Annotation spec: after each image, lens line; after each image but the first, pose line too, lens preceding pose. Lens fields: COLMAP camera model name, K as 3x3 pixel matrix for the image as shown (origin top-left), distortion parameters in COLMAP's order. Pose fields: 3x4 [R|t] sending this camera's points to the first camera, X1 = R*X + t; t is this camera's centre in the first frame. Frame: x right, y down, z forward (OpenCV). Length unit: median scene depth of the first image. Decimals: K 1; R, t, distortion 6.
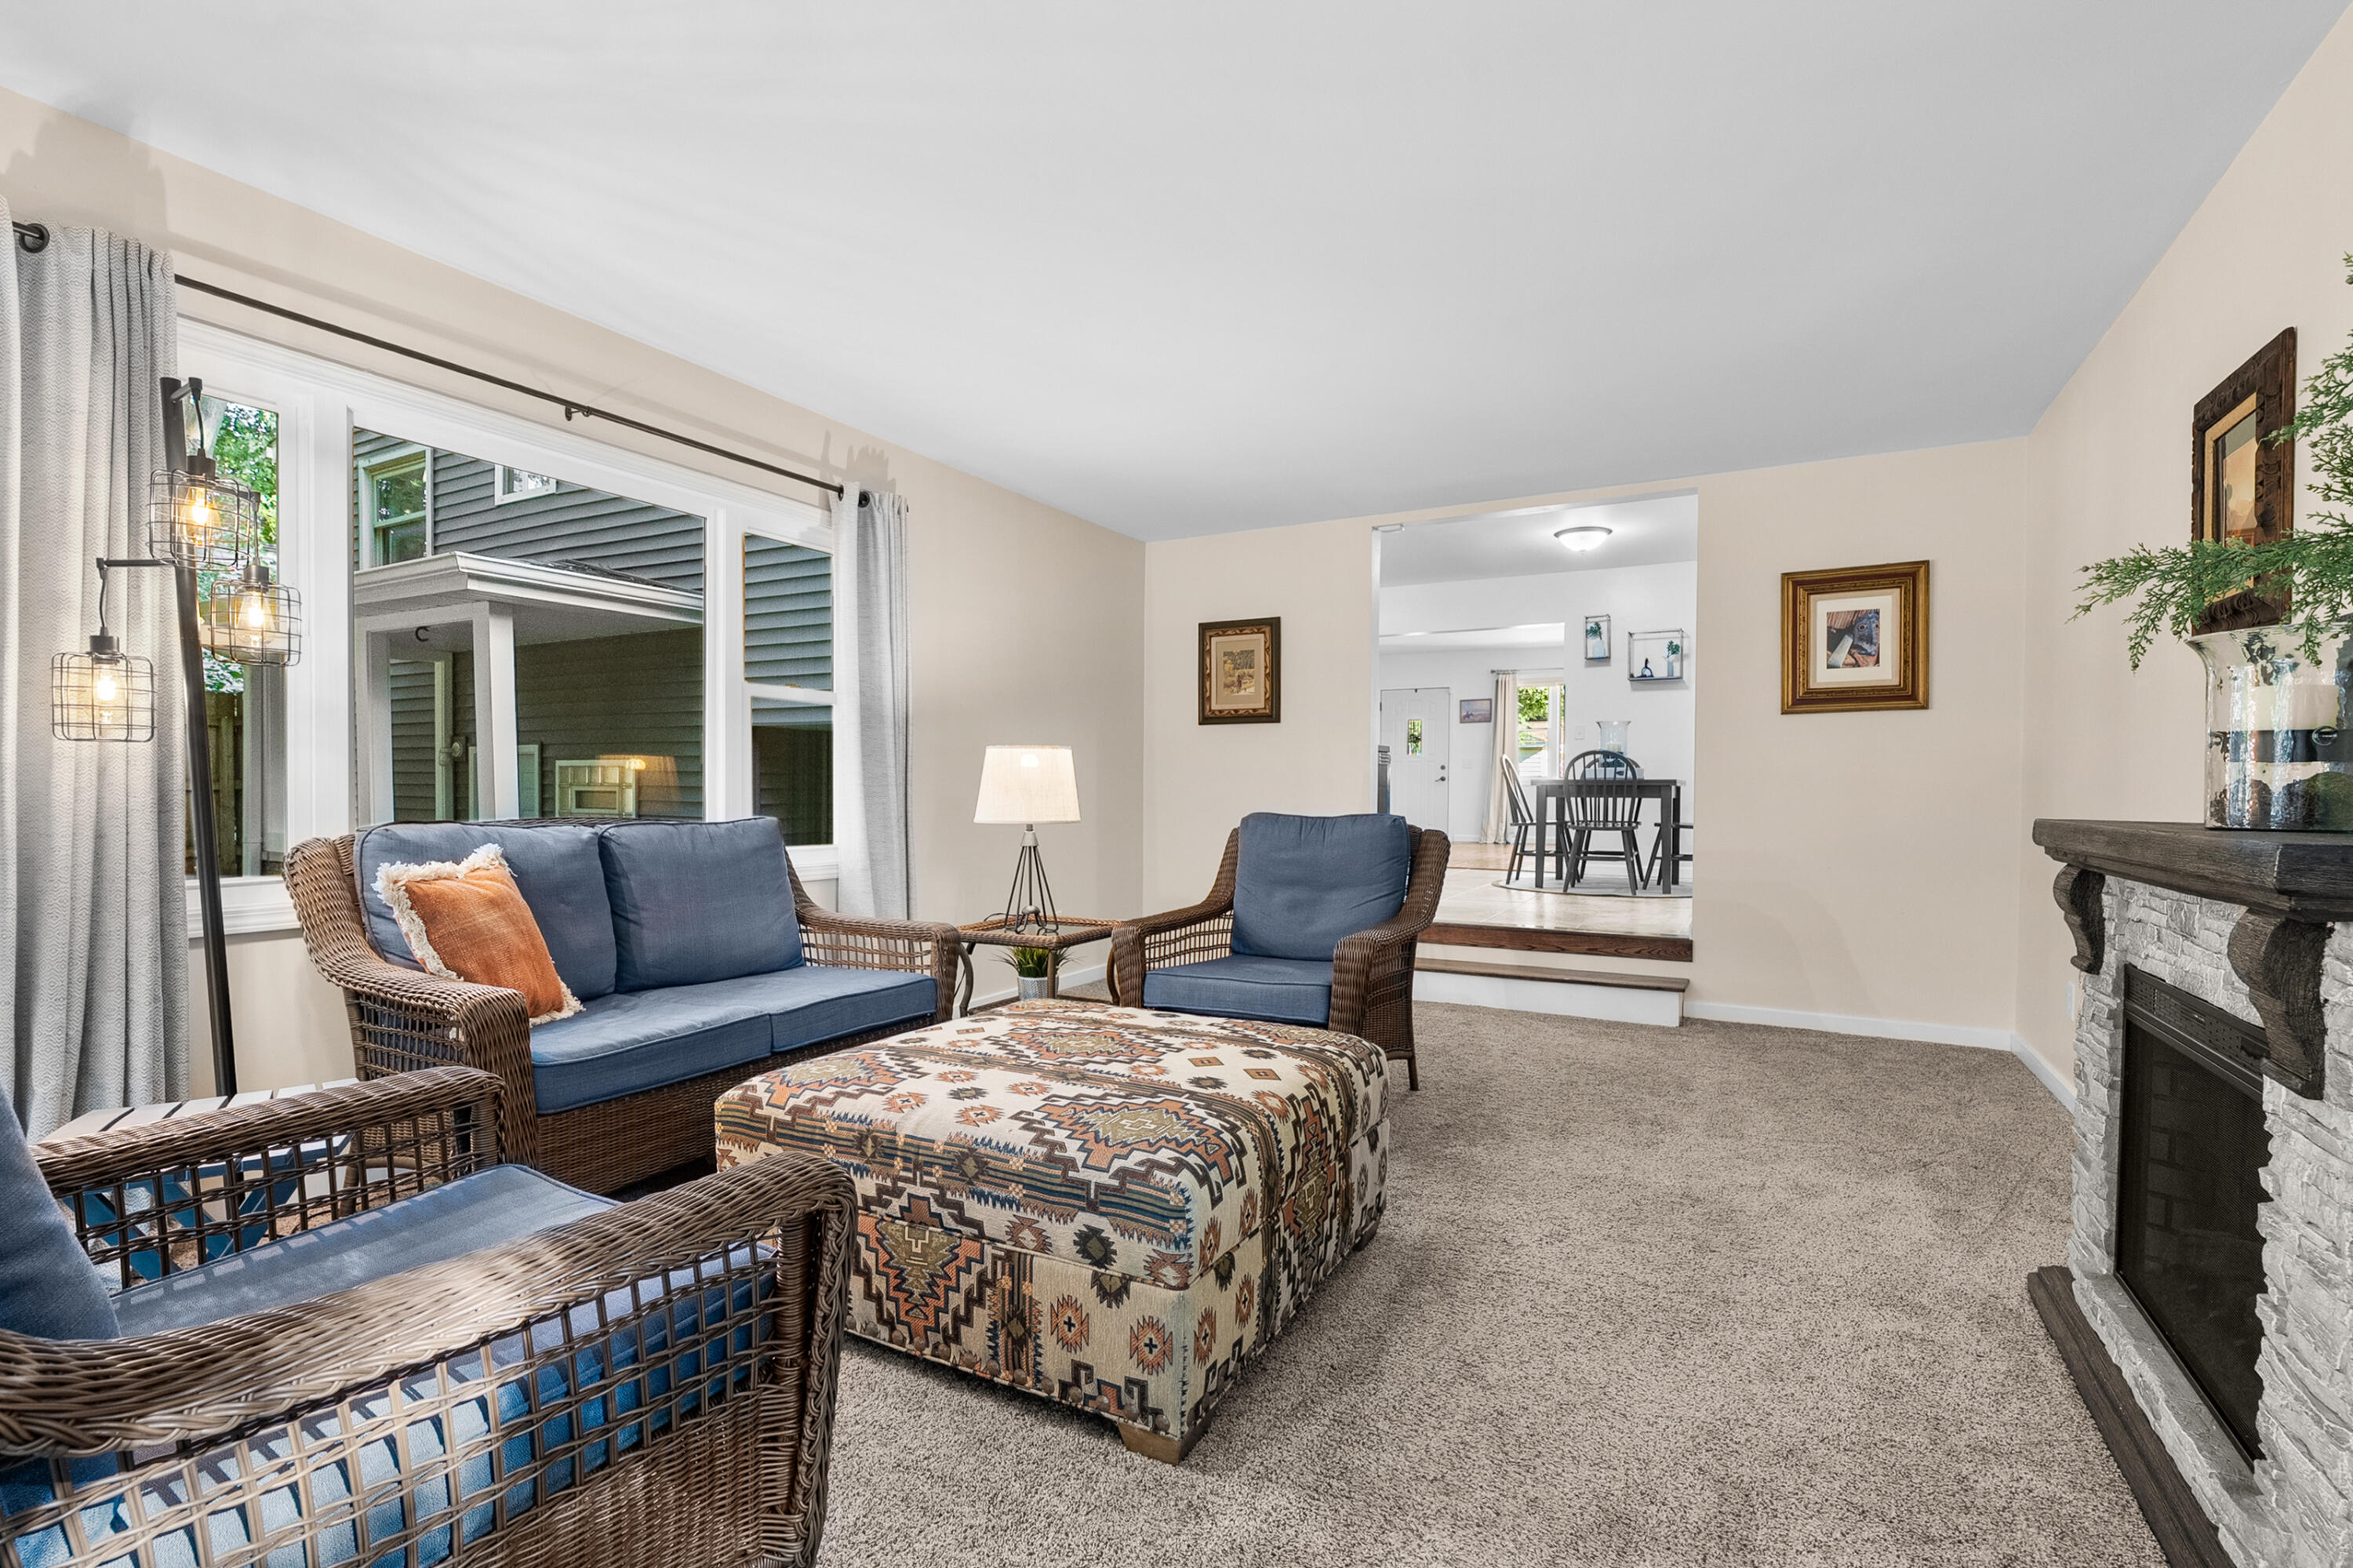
lens RADIAL K [[1084.6, 0, 1172.7], [0, 1084.6, 791.6], [0, 0, 1]] dist [-0.001181, 0.001291]
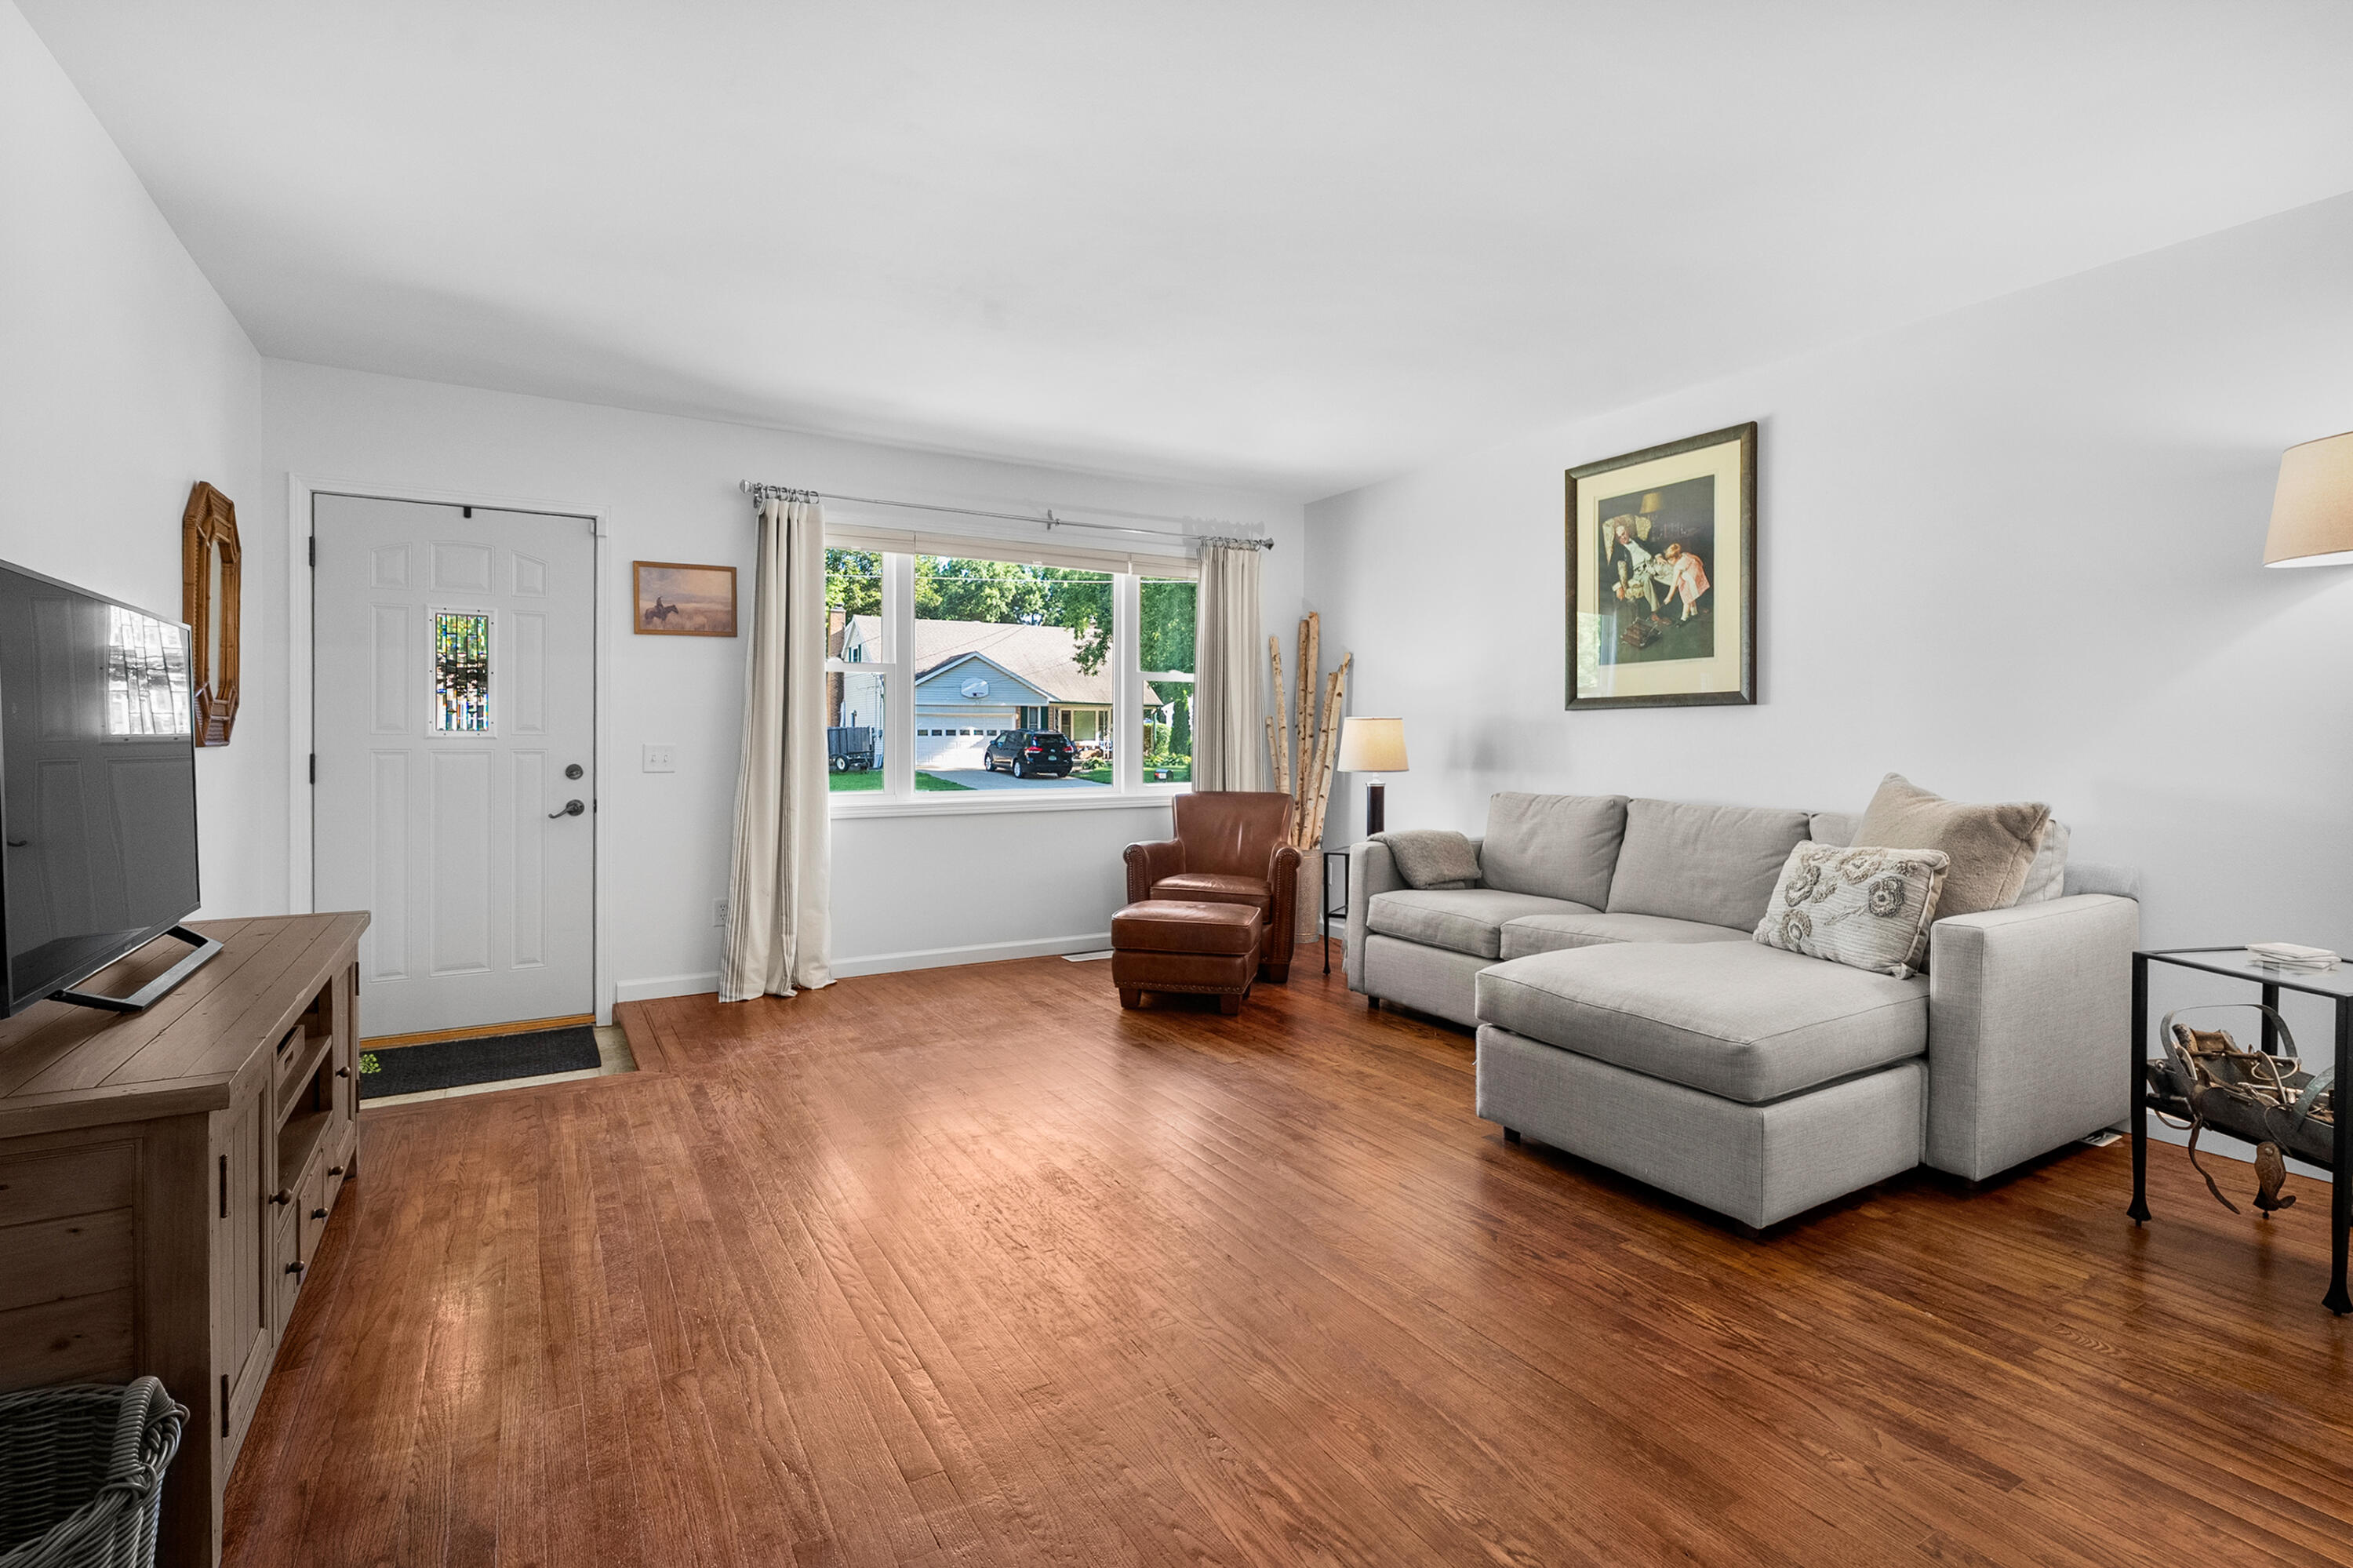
lens RADIAL K [[1084.6, 0, 1199.1], [0, 1084.6, 743.9], [0, 0, 1]] dist [-0.001181, 0.001291]
pose [[0.484952, -0.009401, 0.874490, 0.103707], [0.008782, 0.999944, 0.005880, -0.049809], [-0.874497, 0.004828, 0.485007, 1.133093]]
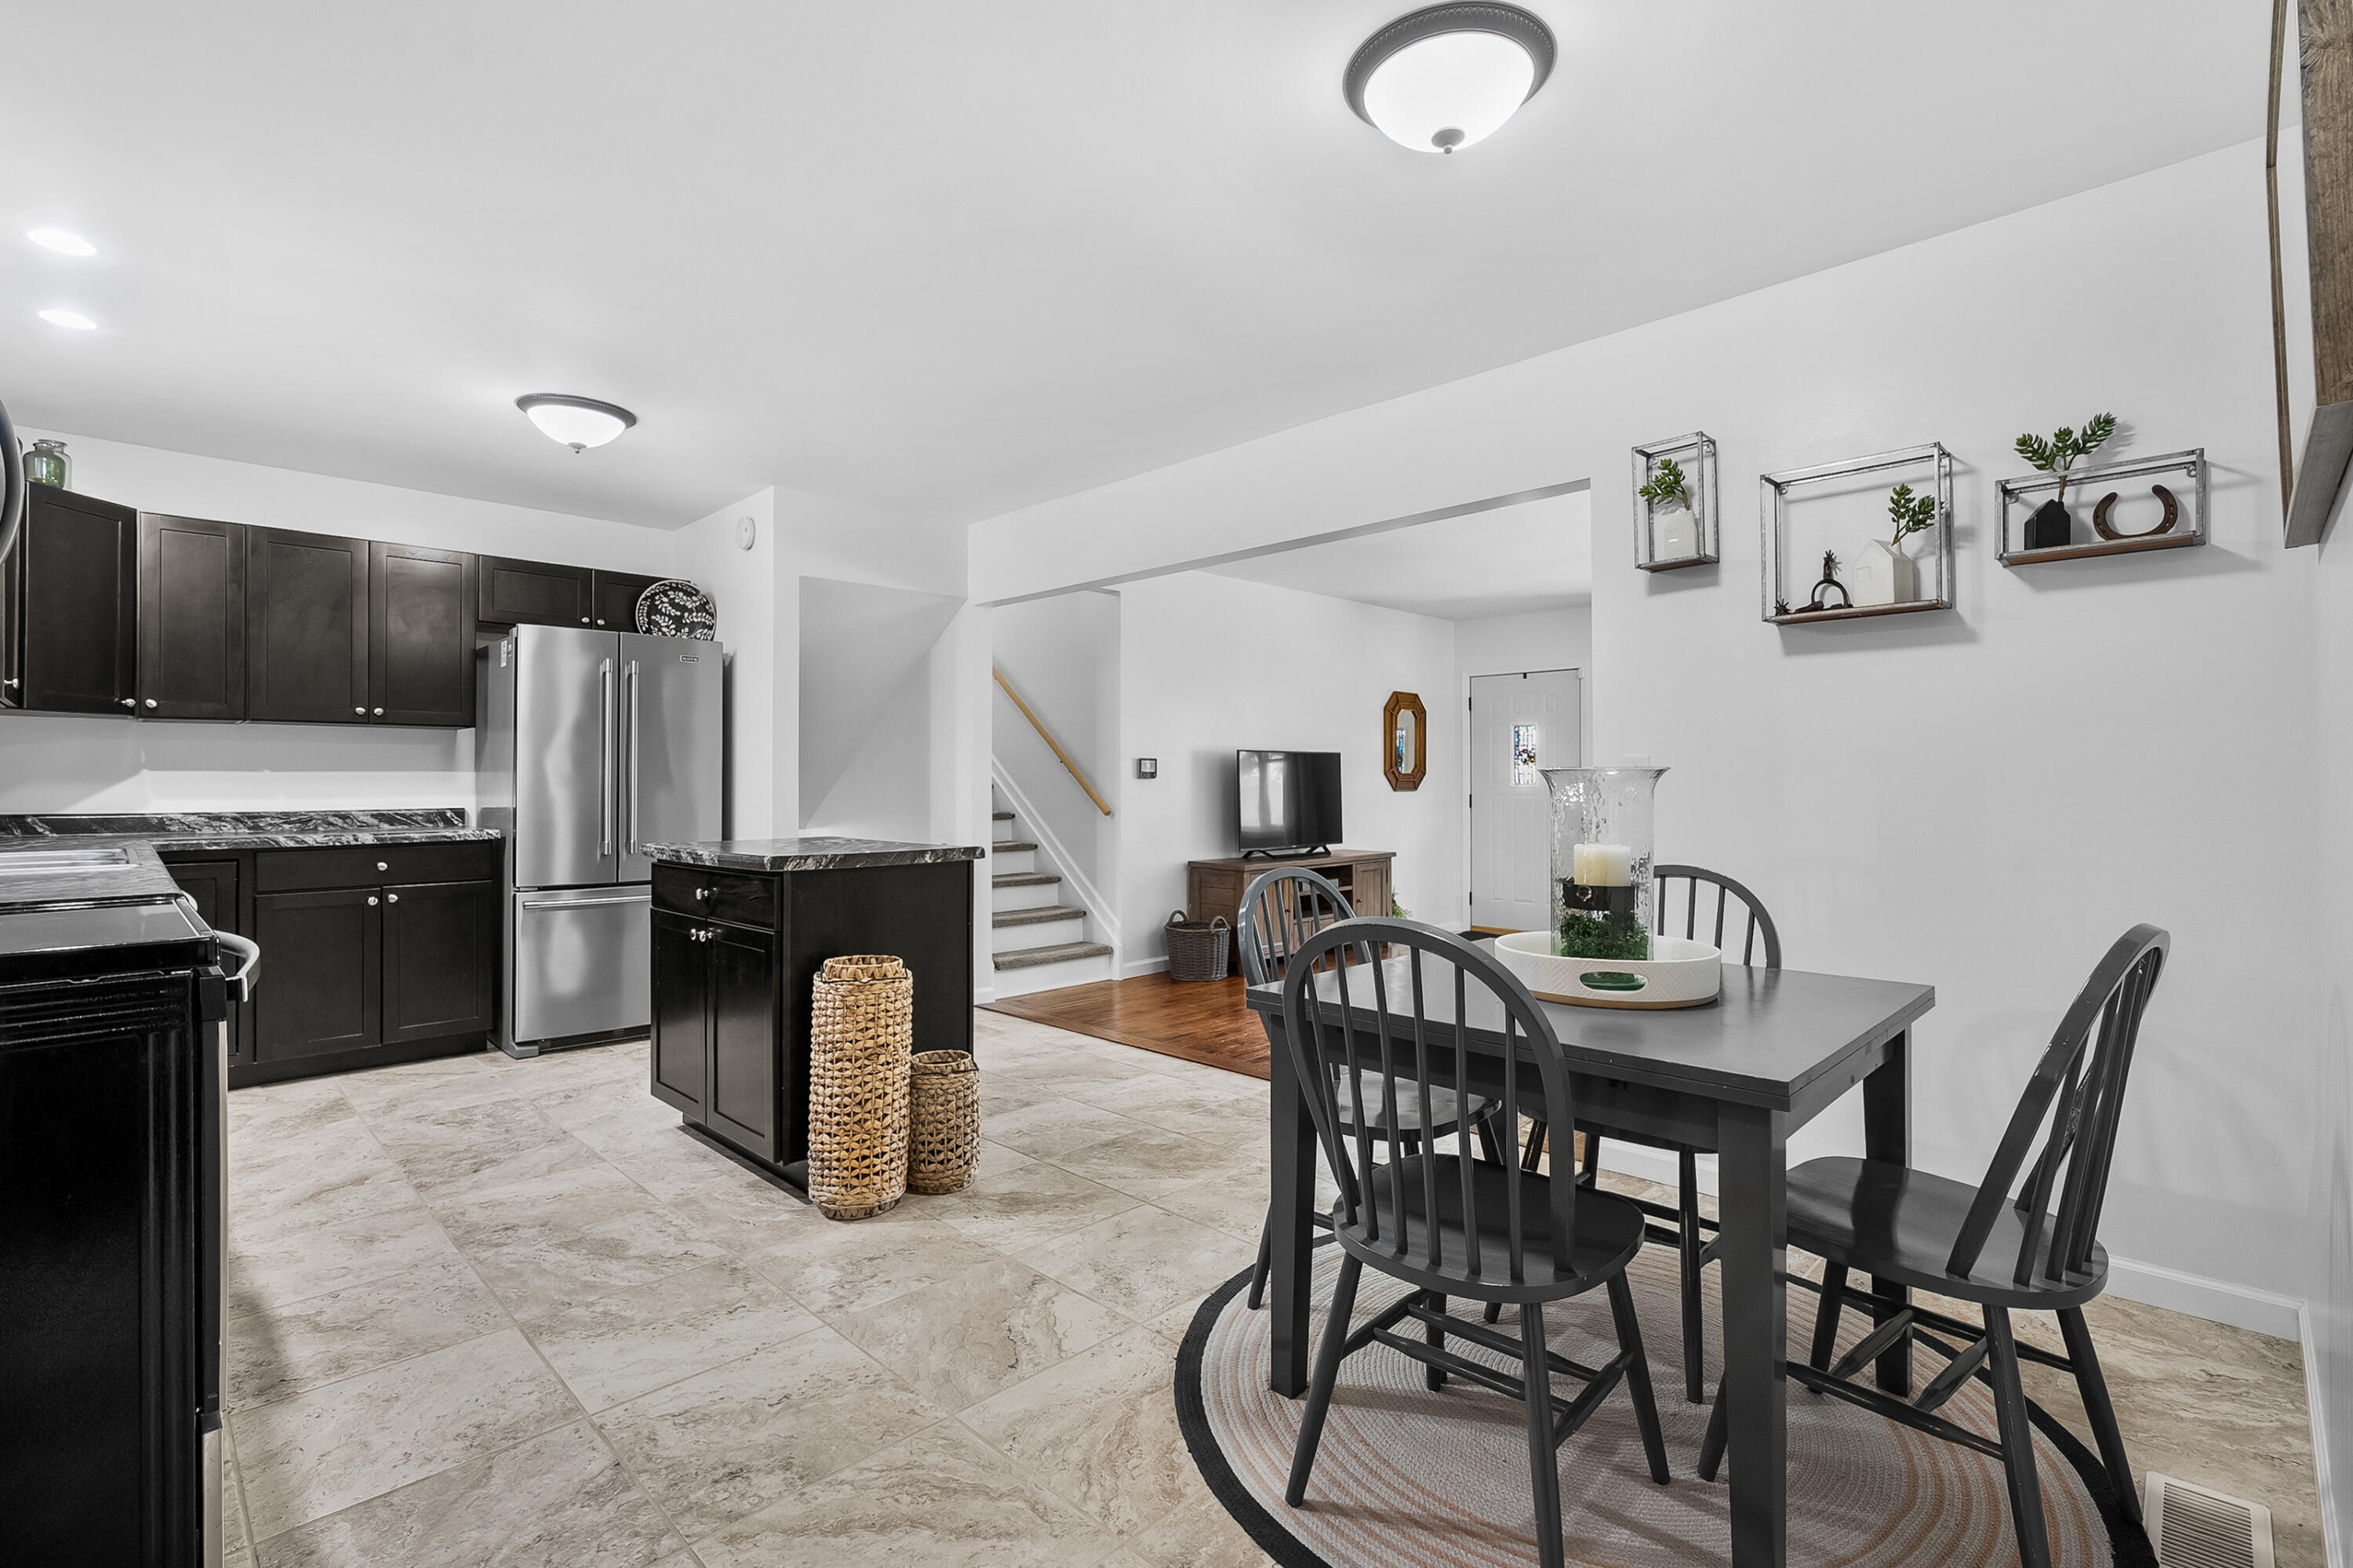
lens RADIAL K [[1084.6, 0, 1157.6], [0, 1084.6, 772.0], [0, 0, 1]] dist [-0.001181, 0.001291]
pose [[0.960776, -0.010861, -0.277112, 0.323912], [0.006050, 0.999816, -0.018208, -0.050623], [0.277259, 0.015817, 0.960665, 0.614386]]
